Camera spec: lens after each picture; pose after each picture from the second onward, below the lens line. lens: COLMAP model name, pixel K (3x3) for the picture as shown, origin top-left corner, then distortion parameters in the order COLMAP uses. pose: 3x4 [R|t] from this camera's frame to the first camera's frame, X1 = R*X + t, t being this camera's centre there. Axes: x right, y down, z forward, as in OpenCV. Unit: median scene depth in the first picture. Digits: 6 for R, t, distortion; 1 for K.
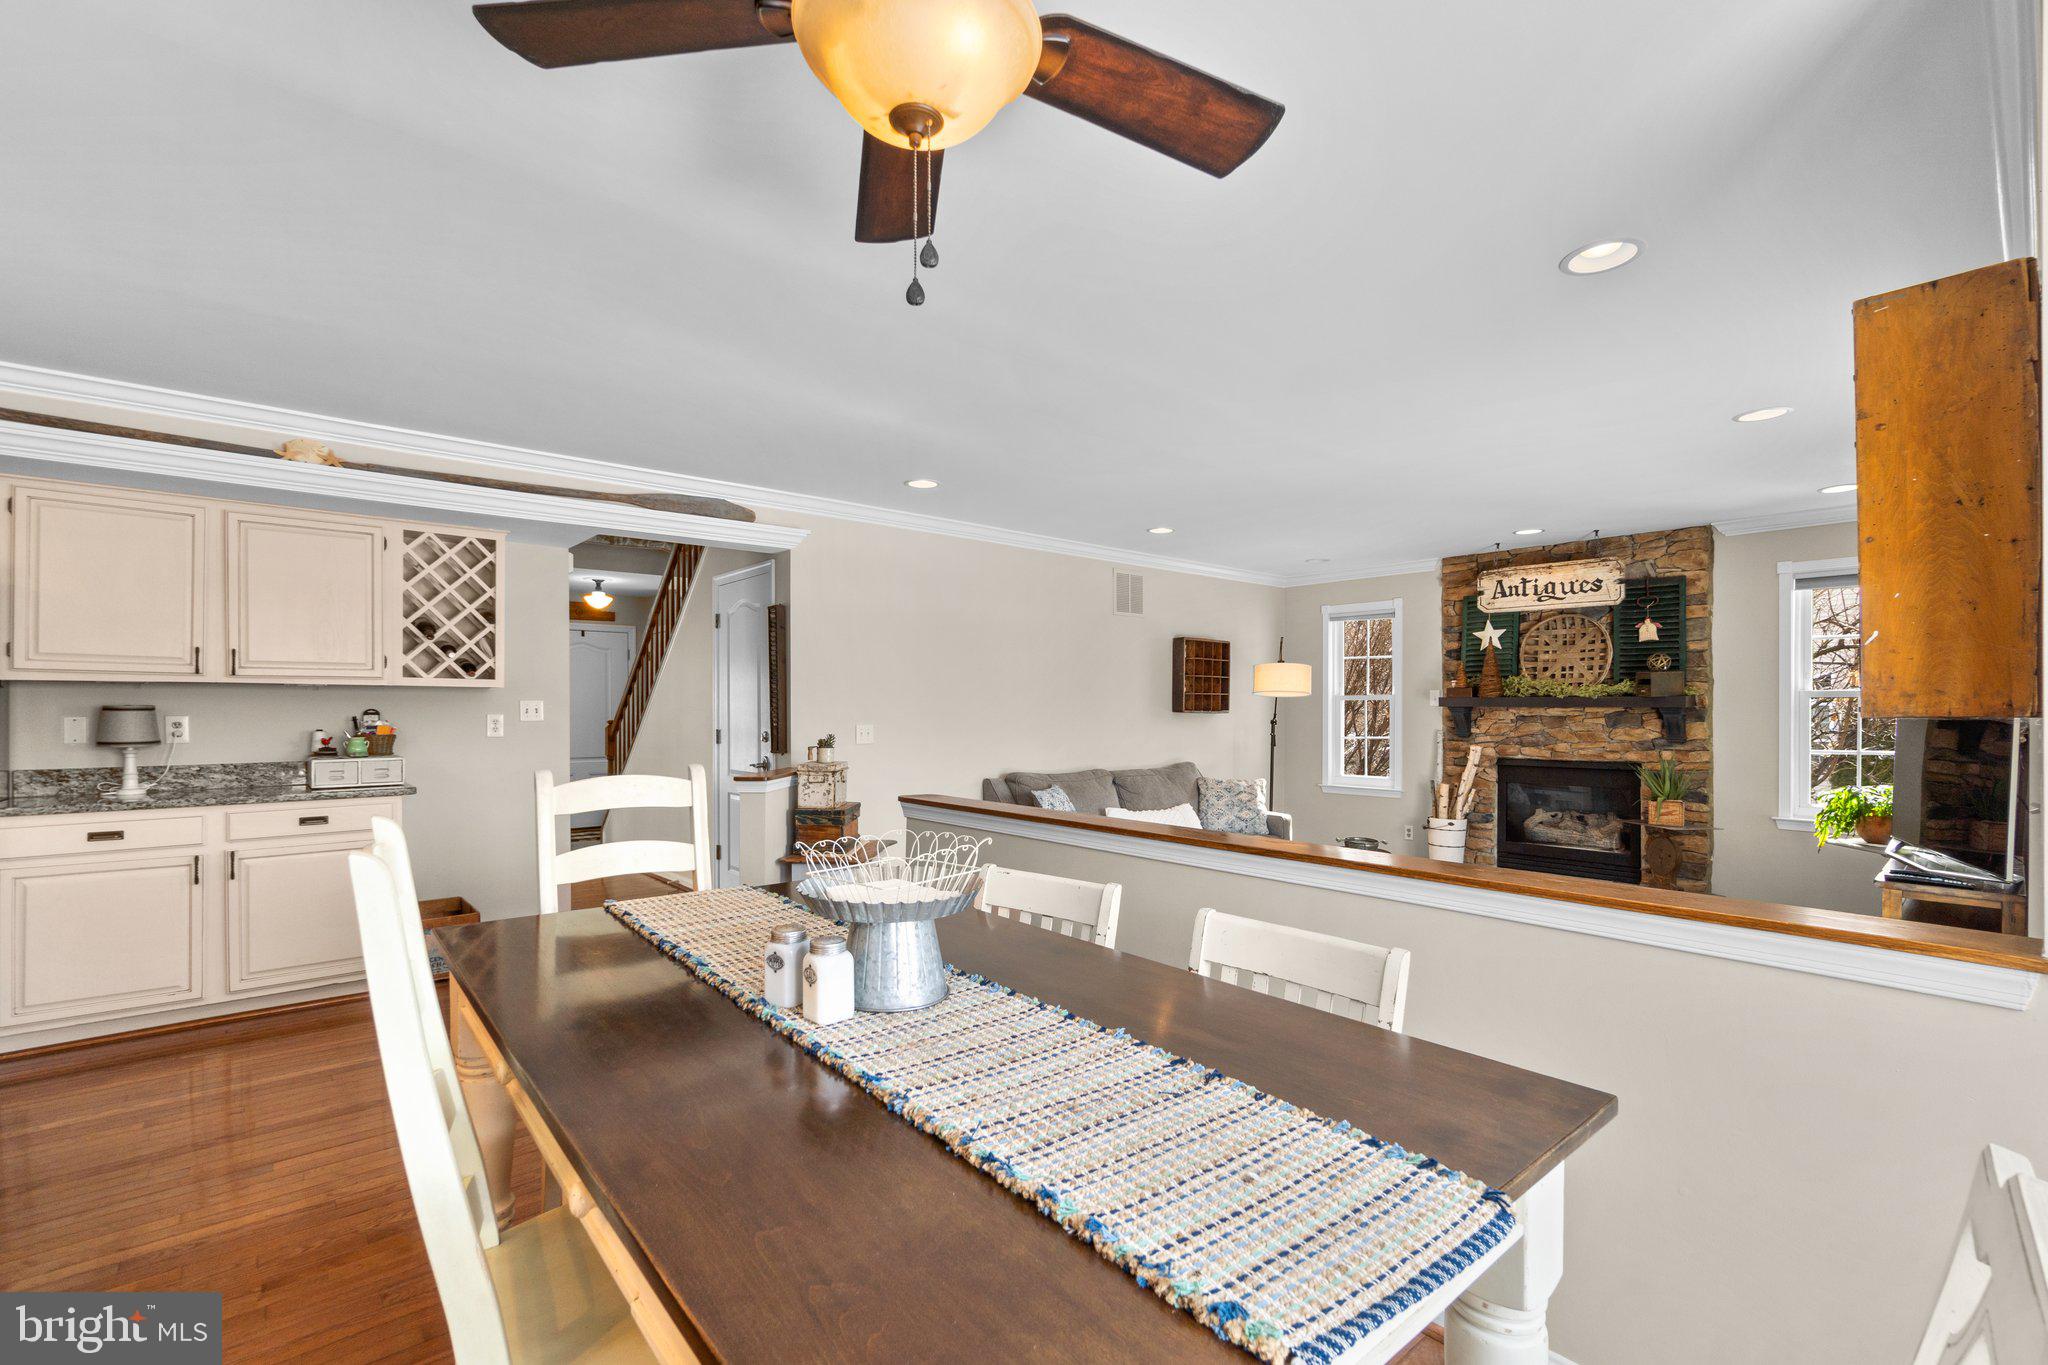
lens RADIAL K [[889.9, 0, 1010.0], [0, 889.9, 712.5], [0, 0, 1]] dist [-0.007828, 0.001884]
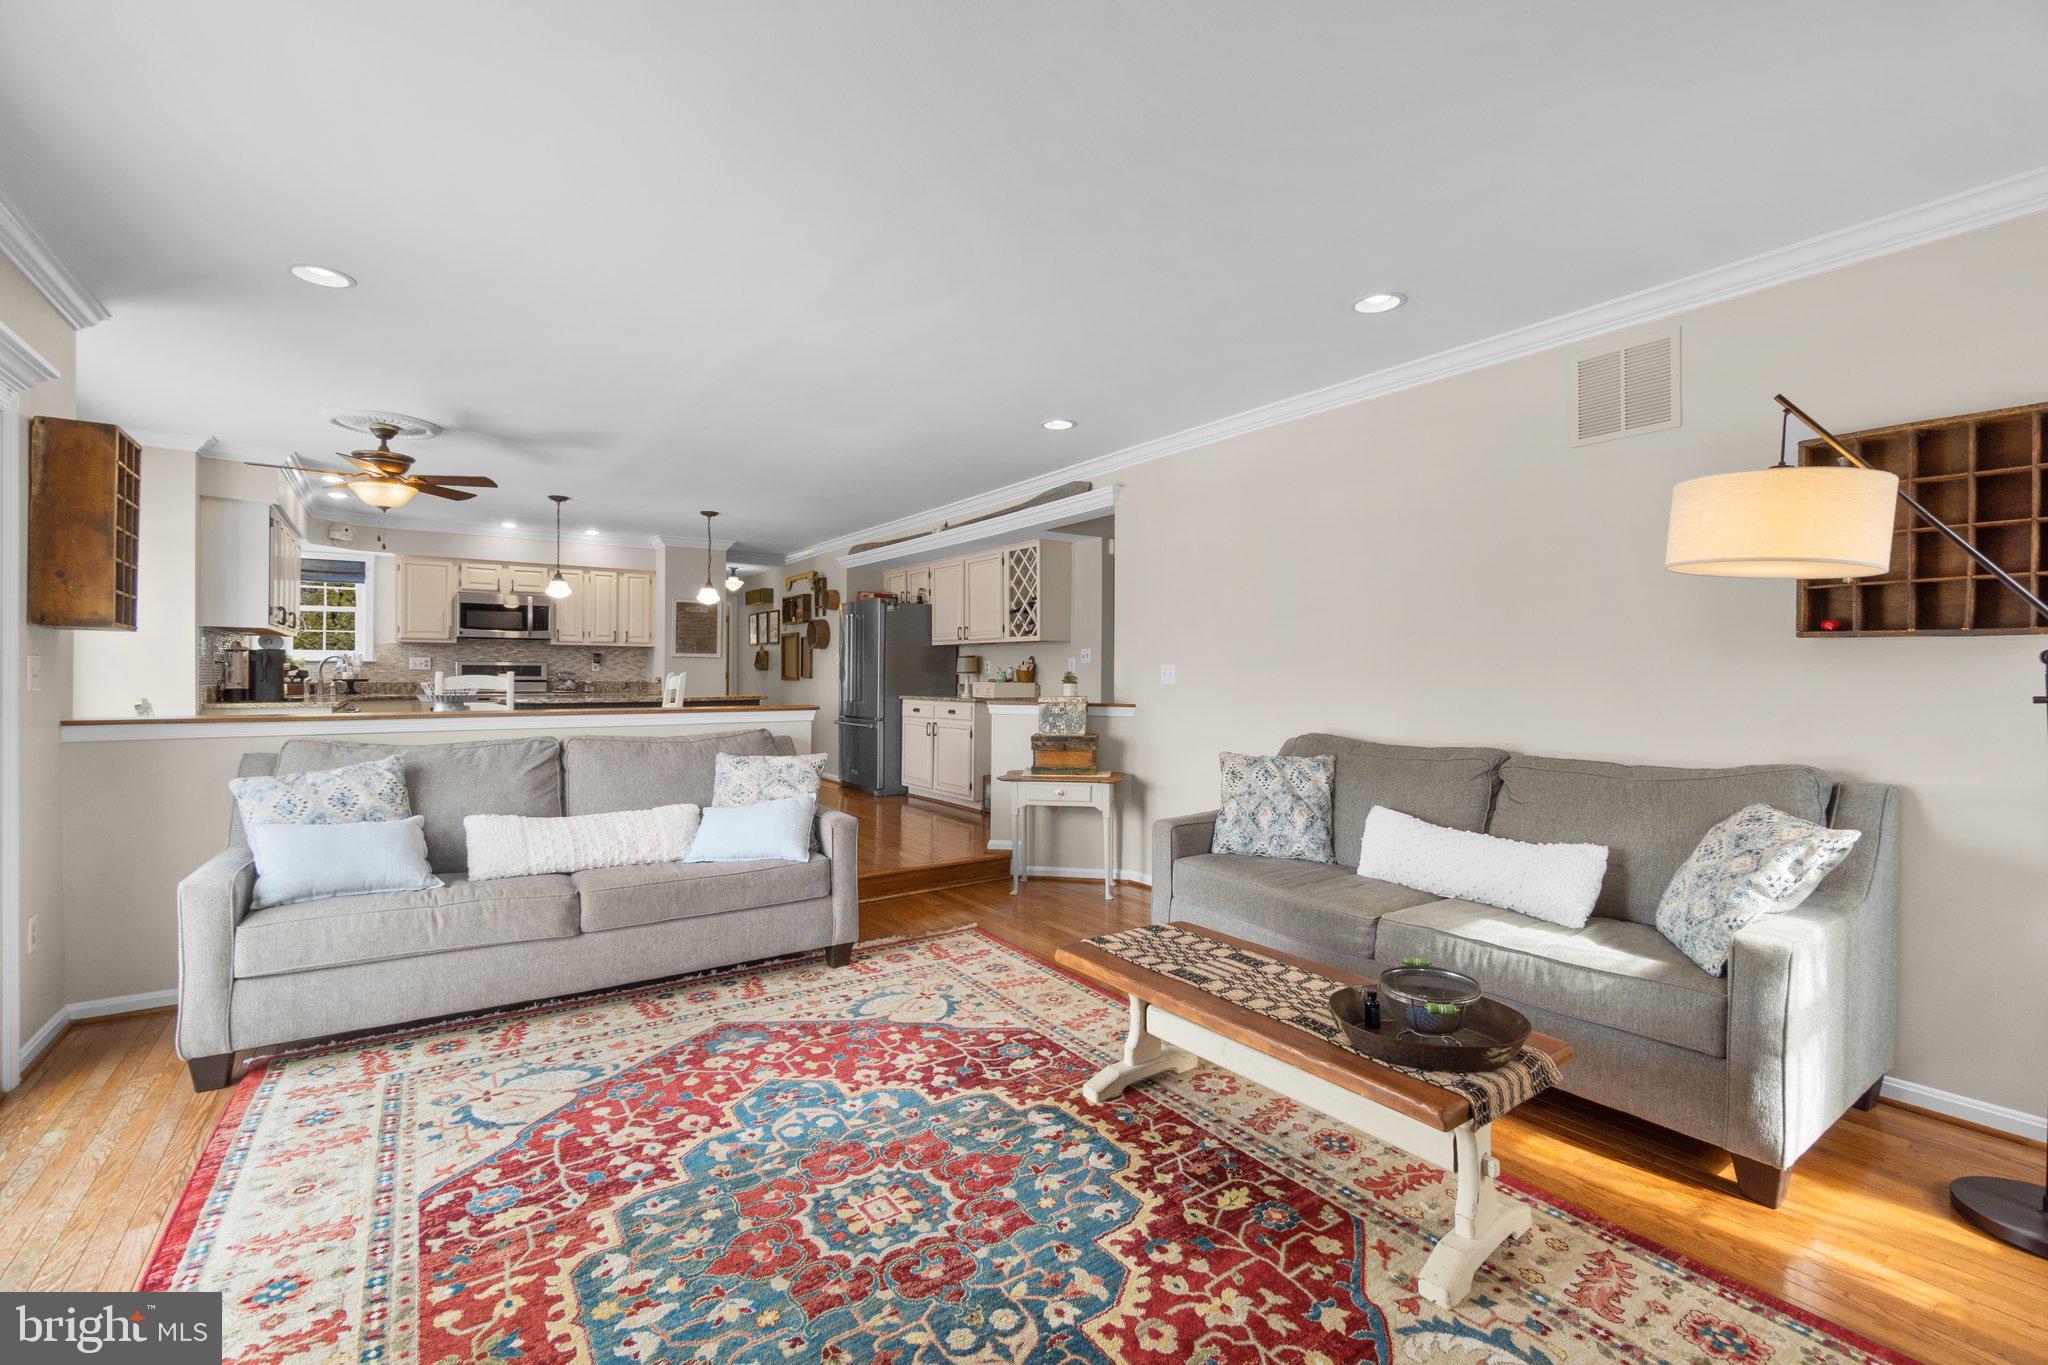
lens RADIAL K [[889.9, 0, 1023.8], [0, 889.9, 672.2], [0, 0, 1]] dist [-0.007828, 0.001884]
pose [[-0.090464, -0.002770, -0.995896, 0.975307], [-0.009697, 0.999951, -0.001900, 0.030332], [0.995853, 0.009485, -0.090486, 1.120825]]
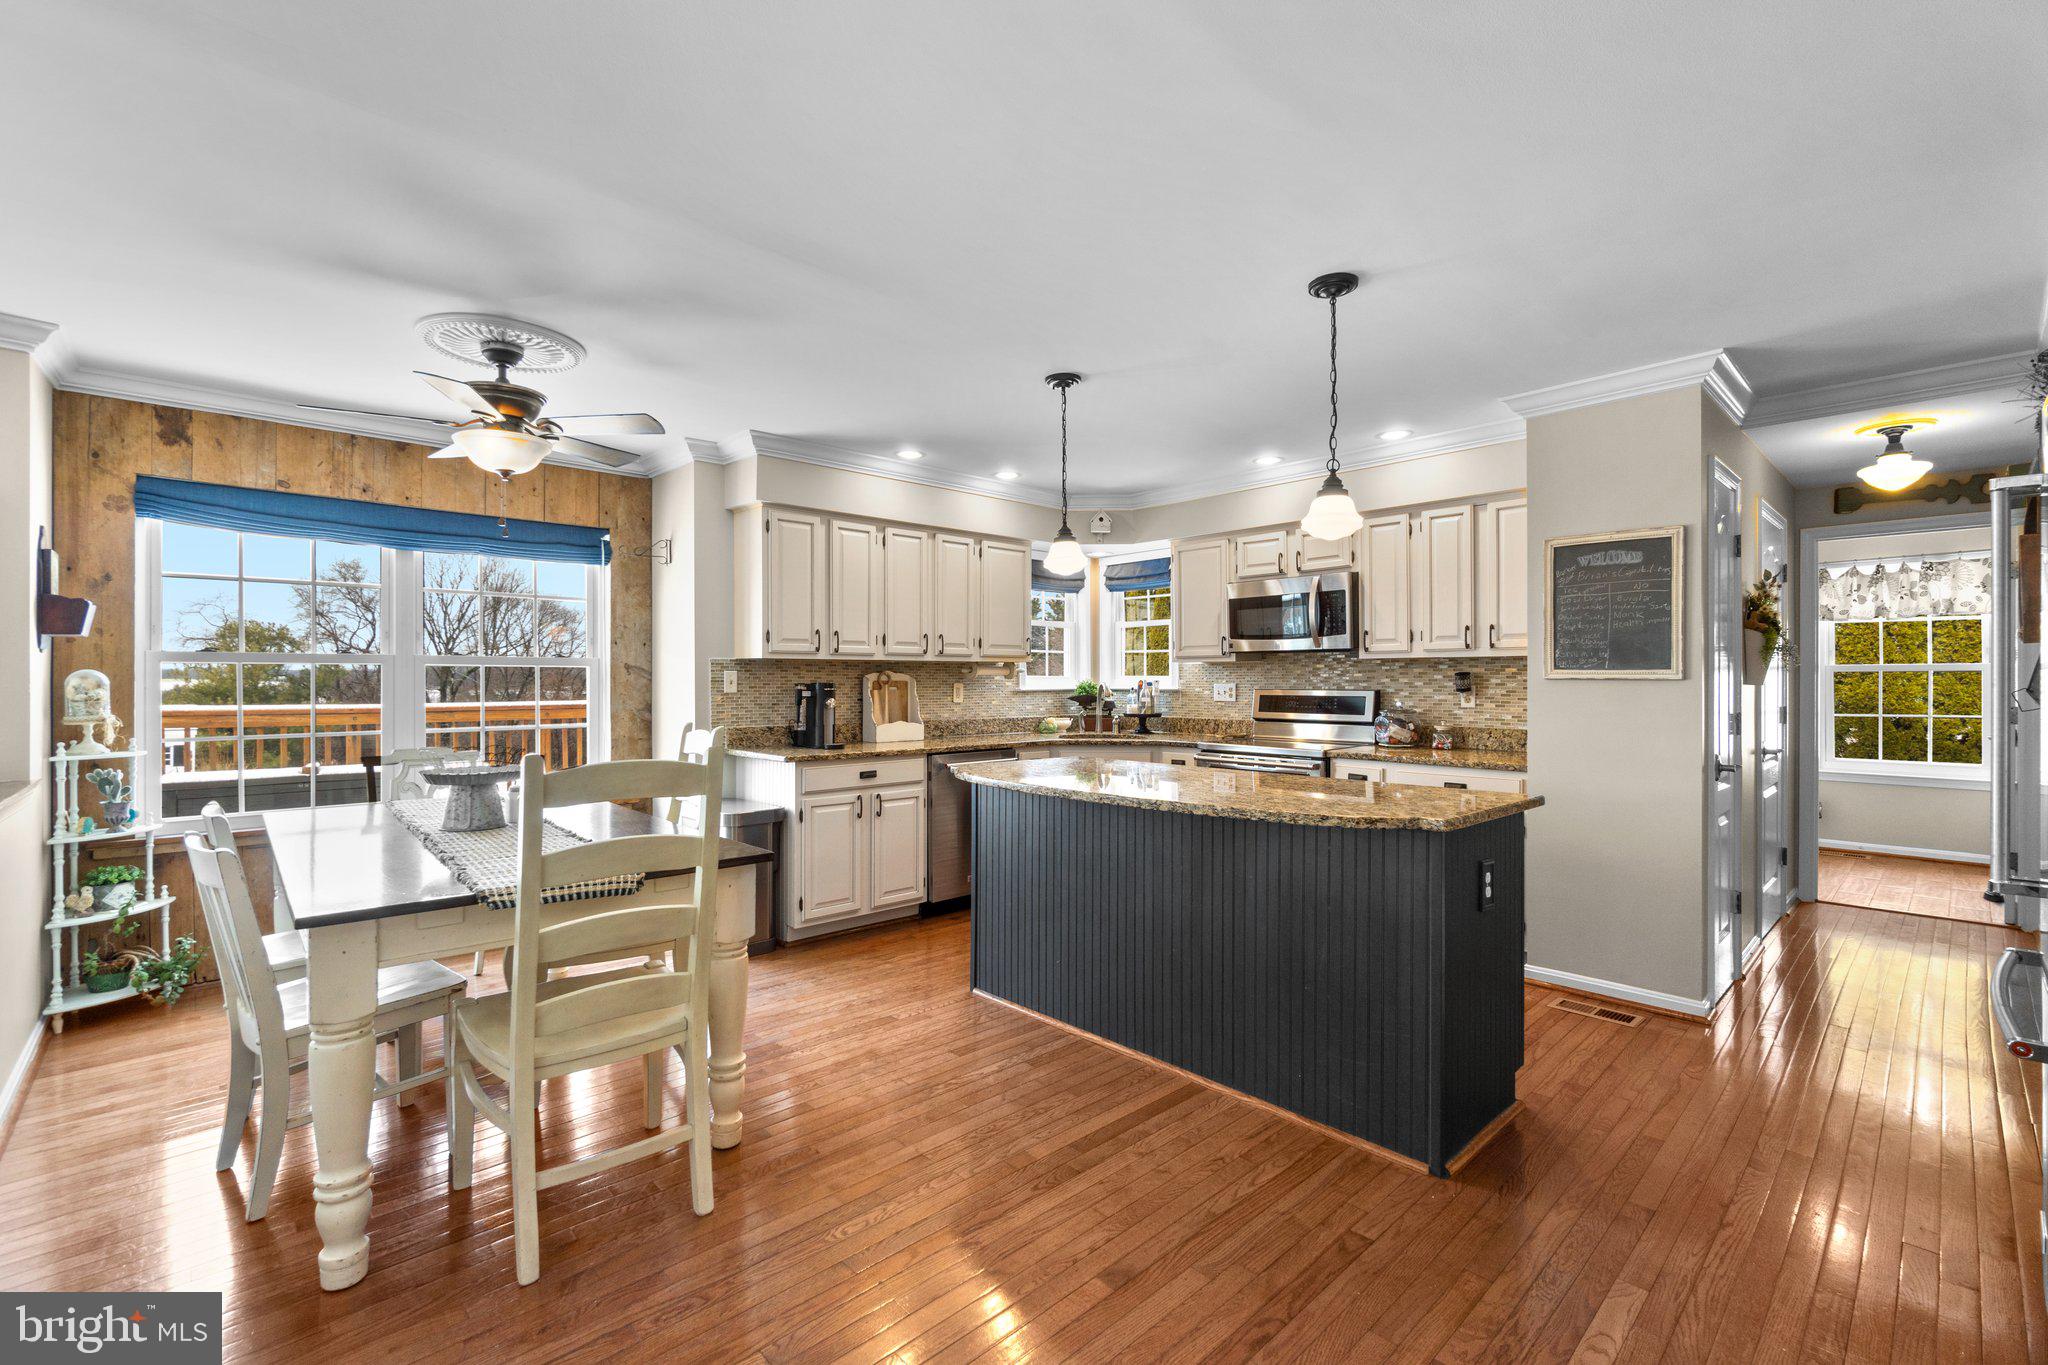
lens RADIAL K [[889.9, 0, 1016.5], [0, 889.9, 680.5], [0, 0, 1]] dist [-0.007828, 0.001884]
pose [[-0.998918, -0.004183, -0.046318, -0.398162], [-0.004330, 0.999986, 0.003061, 0.000513], [0.046304, 0.003258, -0.998922, 0.962264]]
